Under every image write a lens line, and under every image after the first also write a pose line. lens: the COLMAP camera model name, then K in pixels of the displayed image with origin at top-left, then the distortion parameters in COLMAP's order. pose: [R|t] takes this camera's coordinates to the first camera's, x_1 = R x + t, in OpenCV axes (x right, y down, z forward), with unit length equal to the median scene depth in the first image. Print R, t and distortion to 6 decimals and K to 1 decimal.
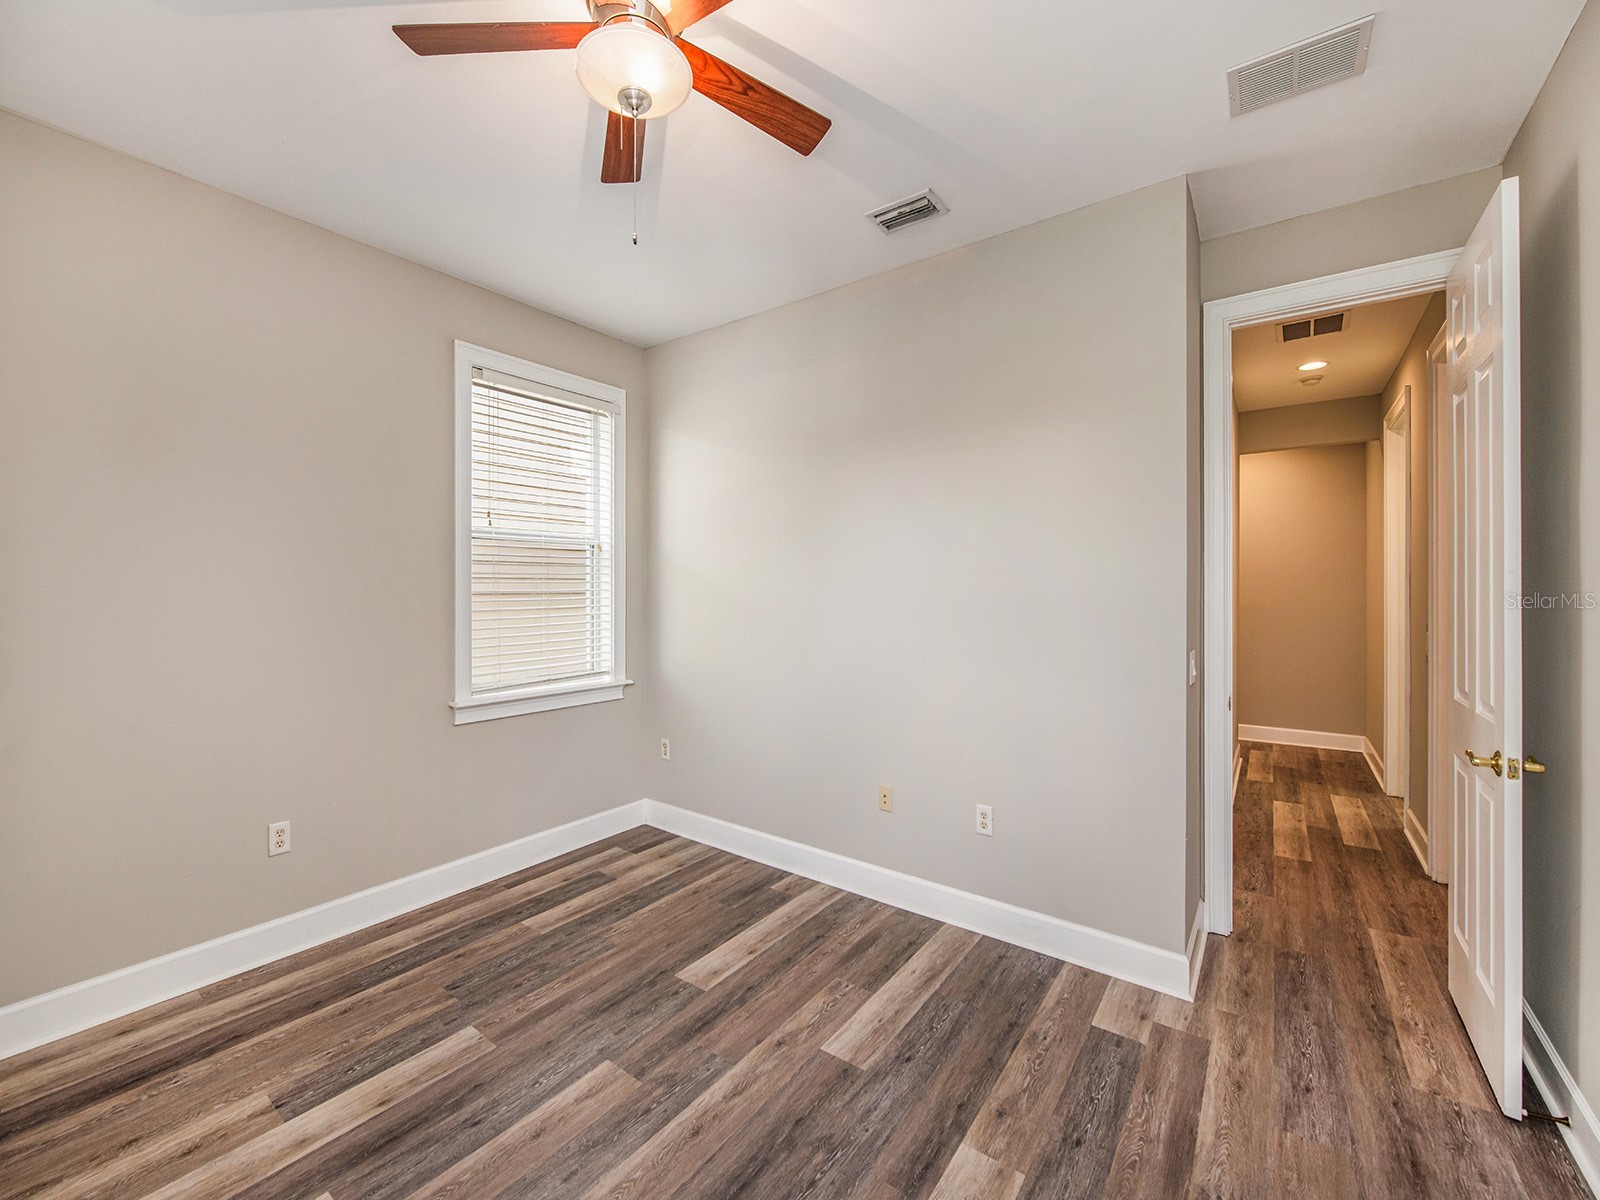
lens RADIAL K [[654.4, 0, 793.8], [0, 654.4, 602.5], [0, 0, 1]] dist [-0.014917, 0.000329]
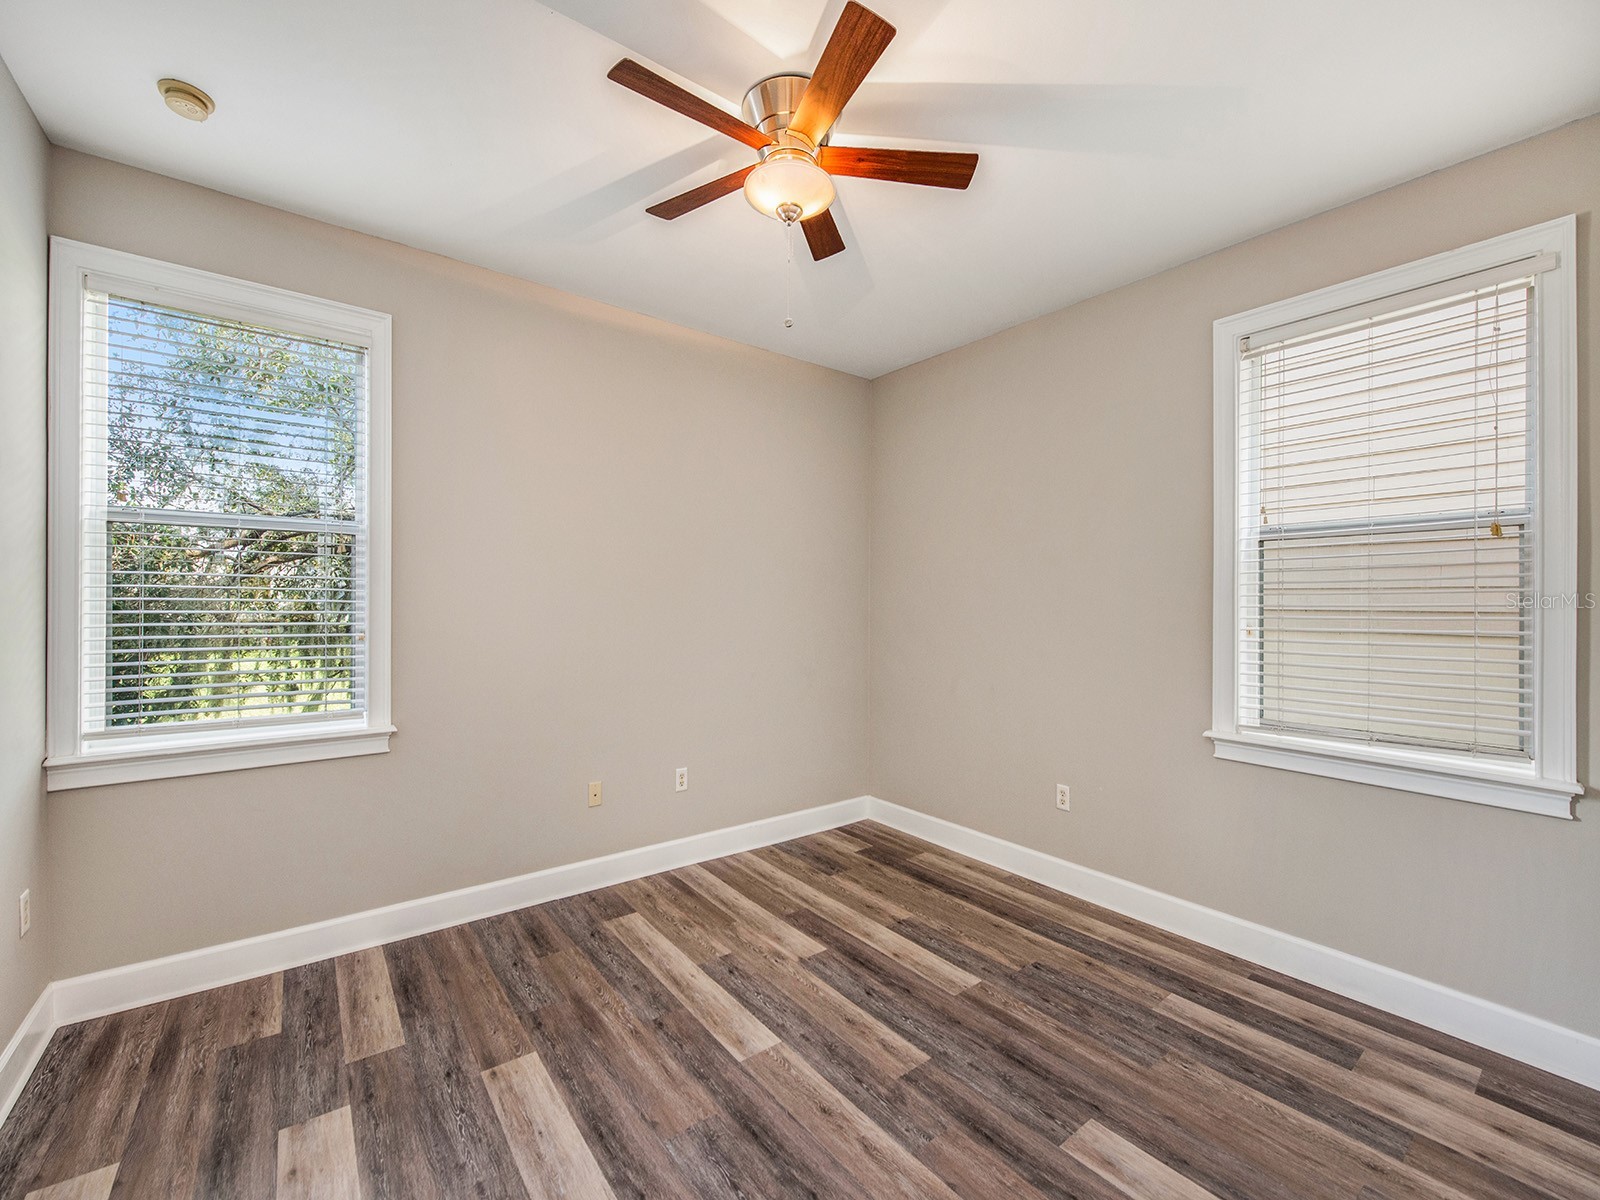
lens RADIAL K [[654.4, 0, 793.8], [0, 654.4, 602.5], [0, 0, 1]] dist [-0.014917, 0.000329]
pose [[-0.260473, 0.000399, -0.965481, 0.681082], [-0.032612, 0.999426, 0.009211, -0.021732], [0.964930, 0.033885, -0.260311, 0.913230]]
